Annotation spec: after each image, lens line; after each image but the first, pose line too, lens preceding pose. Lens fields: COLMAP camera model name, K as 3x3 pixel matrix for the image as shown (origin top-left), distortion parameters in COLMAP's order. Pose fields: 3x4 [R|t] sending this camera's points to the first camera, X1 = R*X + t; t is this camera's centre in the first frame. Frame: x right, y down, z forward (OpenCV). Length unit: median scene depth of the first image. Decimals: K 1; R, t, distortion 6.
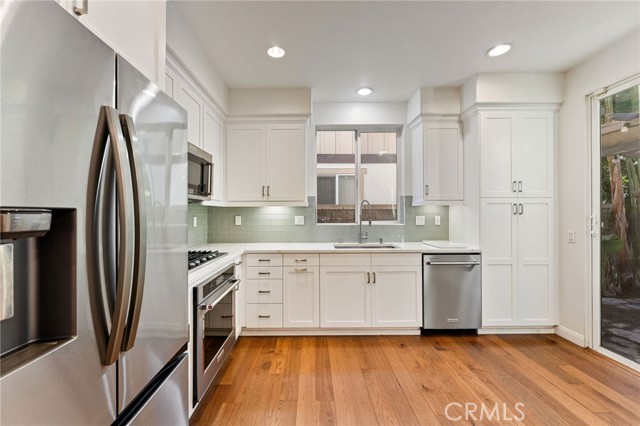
lens RADIAL K [[257.9, 0, 314.5], [0, 257.9, 211.1], [0, 0, 1]] dist [-0.001359, 0.000162]
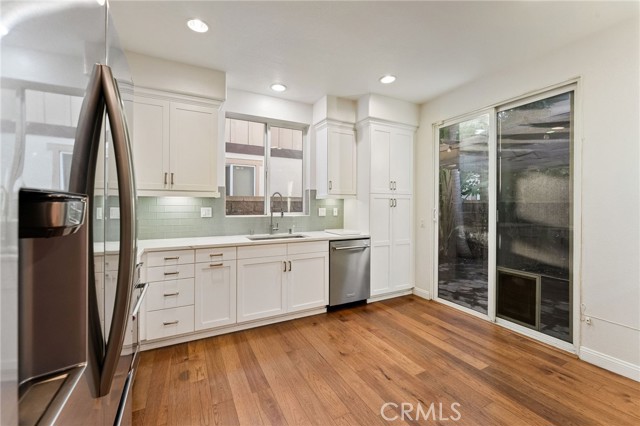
lens RADIAL K [[258.7, 0, 316.2], [0, 258.7, 204.2], [0, 0, 1]] dist [-0.000687, 0.000103]
pose [[0.892789, 0.008418, 0.450397, -0.151703], [-0.010207, 0.999947, 0.001541, 0.001187], [-0.450360, -0.005973, 0.892827, 0.001560]]
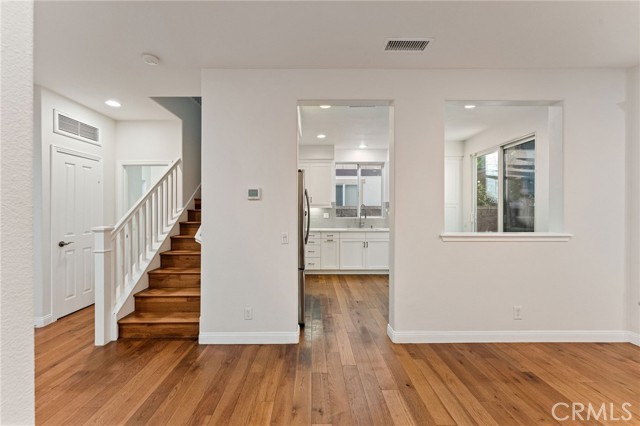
lens RADIAL K [[258.9, 0, 315.3], [0, 258.9, 211.2], [0, 0, 1]] dist [0.001020, -0.000083]
pose [[0.999985, 0.004450, 0.003234, -0.171310], [-0.004480, 0.999946, 0.009329, -0.013011], [-0.003192, -0.009343, 0.999951, -0.966731]]
